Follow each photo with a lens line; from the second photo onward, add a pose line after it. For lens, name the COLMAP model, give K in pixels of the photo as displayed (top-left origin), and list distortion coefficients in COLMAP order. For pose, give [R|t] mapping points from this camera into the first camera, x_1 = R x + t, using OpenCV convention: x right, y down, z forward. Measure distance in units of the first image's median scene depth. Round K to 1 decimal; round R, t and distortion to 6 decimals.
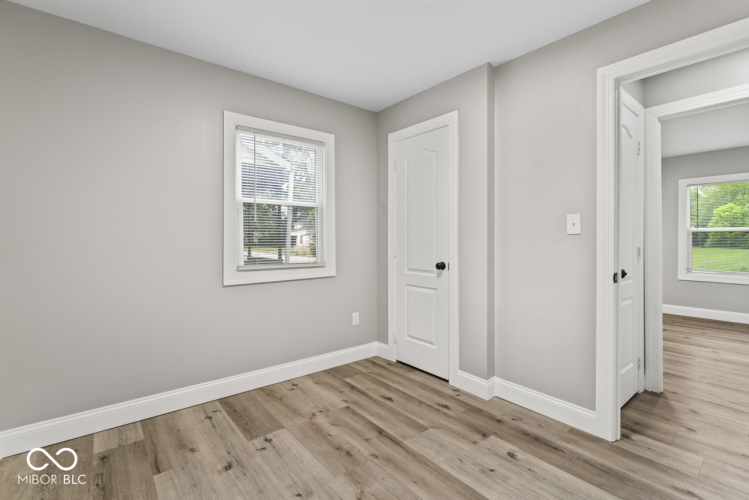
lens RADIAL K [[339.2, 0, 373.2], [0, 339.2, 240.2], [0, 0, 1]] dist [-0.000898, -0.000073]
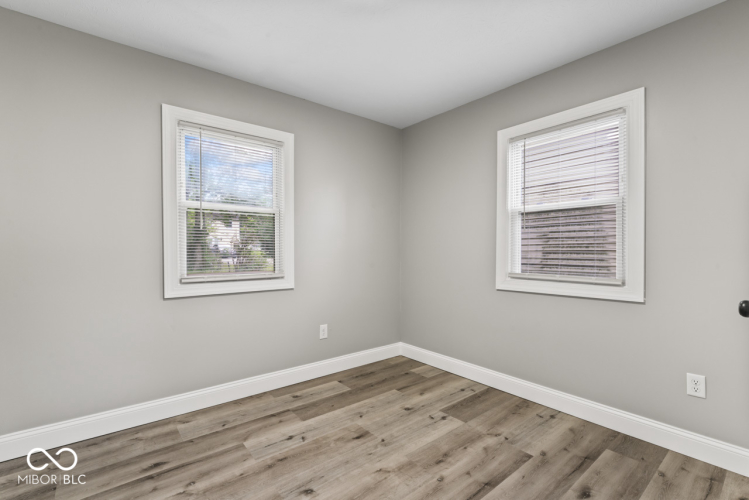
lens RADIAL K [[341.5, 0, 374.5], [0, 341.5, 250.0], [0, 0, 1]] dist [0.000830, 0.000212]
pose [[0.001962, 0.000007, -0.999998, 0.783987], [-0.002473, 0.999997, 0.000002, 0.008170], [0.999995, 0.002473, 0.001962, 0.680188]]
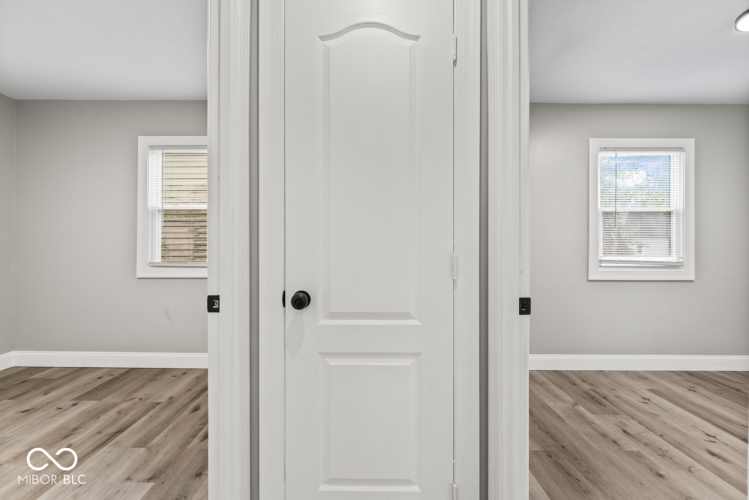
lens RADIAL K [[350.1, 0, 367.5], [0, 350.1, 243.4], [0, 0, 1]] dist [0.000326, 0.000503]
pose [[0.769504, 0.001243, -0.638641, 1.166246], [-0.003467, 0.999992, -0.002230, 0.010953], [0.638632, 0.003930, 0.769502, 0.630912]]
